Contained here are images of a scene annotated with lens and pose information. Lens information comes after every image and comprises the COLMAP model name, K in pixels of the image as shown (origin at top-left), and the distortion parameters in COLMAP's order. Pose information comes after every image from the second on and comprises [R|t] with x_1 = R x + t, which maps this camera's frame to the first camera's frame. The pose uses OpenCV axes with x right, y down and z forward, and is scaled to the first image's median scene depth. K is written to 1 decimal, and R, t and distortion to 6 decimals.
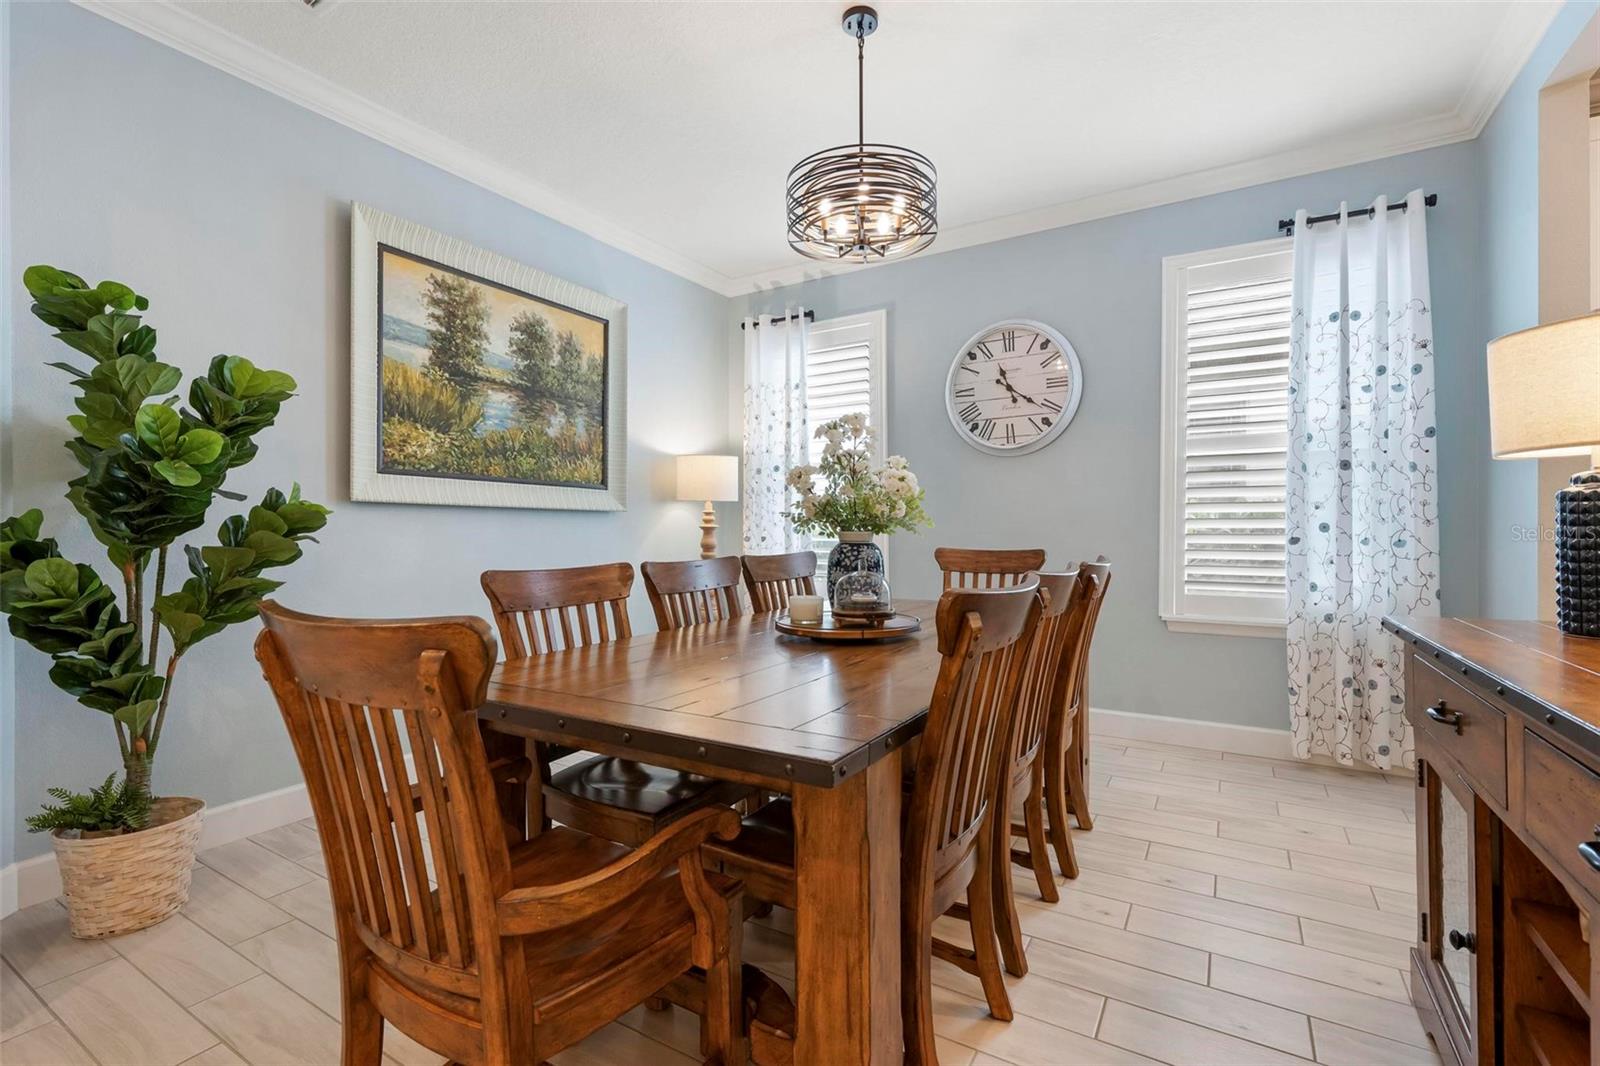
lens RADIAL K [[710.0, 0, 820.5], [0, 710.0, 537.3], [0, 0, 1]] dist [0.000521, 0.000197]
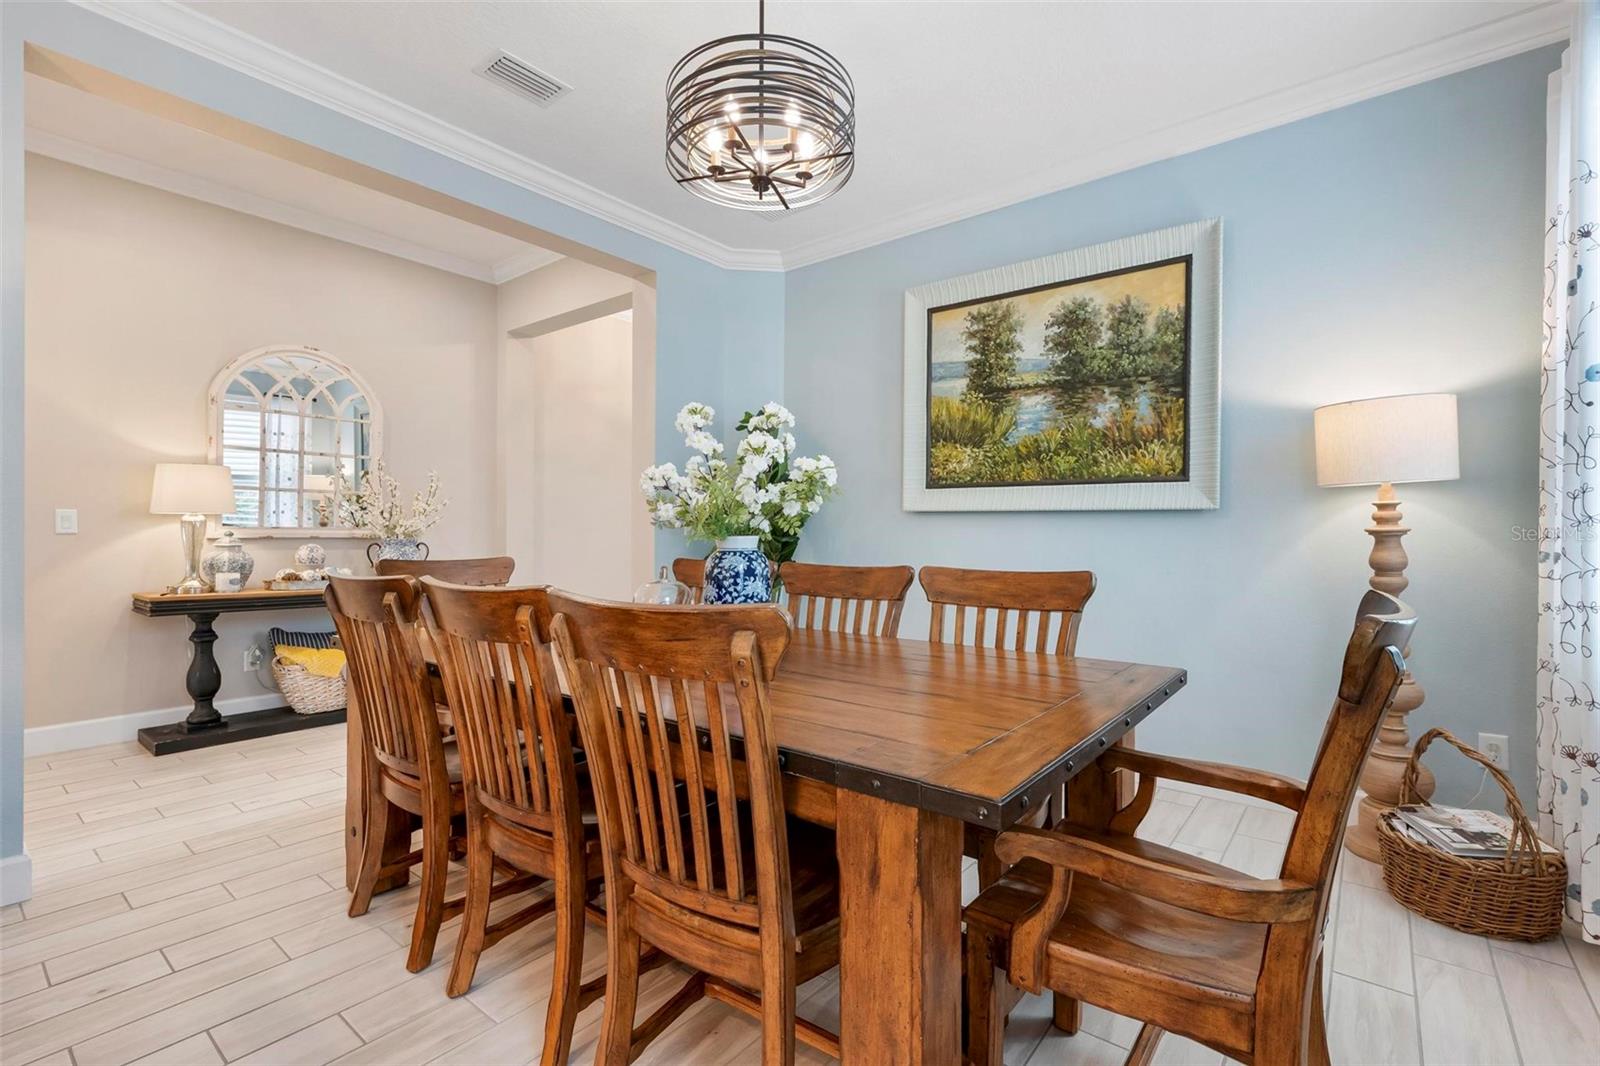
lens RADIAL K [[710.0, 0, 820.5], [0, 710.0, 537.3], [0, 0, 1]] dist [0.000521, 0.000197]
pose [[-0.132325, 0.008242, -0.991172, 0.582488], [-0.015948, 0.999818, 0.010443, -0.011041], [0.991078, 0.017189, -0.132169, 0.843220]]
